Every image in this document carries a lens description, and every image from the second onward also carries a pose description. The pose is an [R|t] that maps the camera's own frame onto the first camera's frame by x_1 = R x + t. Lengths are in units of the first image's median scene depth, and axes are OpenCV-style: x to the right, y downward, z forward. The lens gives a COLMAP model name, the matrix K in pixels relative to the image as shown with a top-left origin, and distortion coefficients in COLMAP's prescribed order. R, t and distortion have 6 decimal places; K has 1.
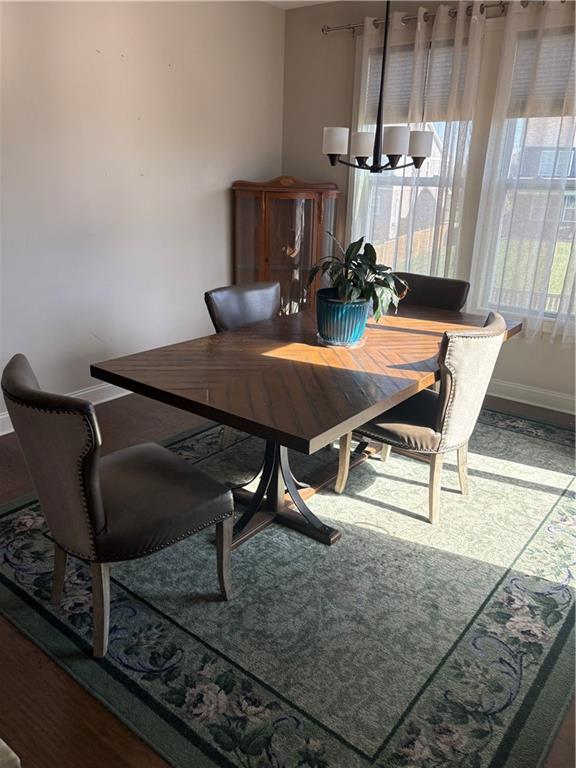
lens RADIAL K [[588.8, 0, 288.4], [0, 588.8, 383.3], [0, 0, 1]] dist [0.047368, -0.038570]
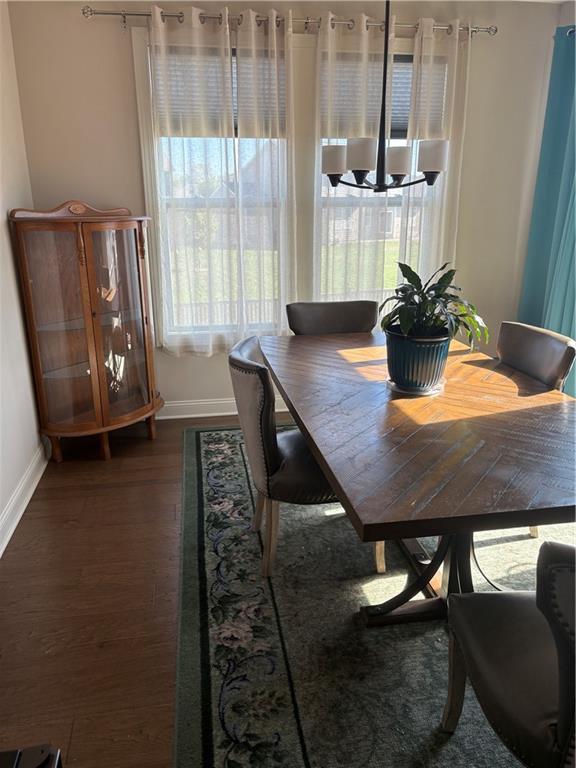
lens RADIAL K [[588.8, 0, 285.3], [0, 588.8, 381.3], [0, 0, 1]] dist [0.047368, -0.038570]
pose [[0.677679, -0.244915, 0.693374, -0.677352], [0.266594, 0.960587, 0.078741, -0.209216], [-0.685331, 0.131488, 0.716263, 0.548338]]
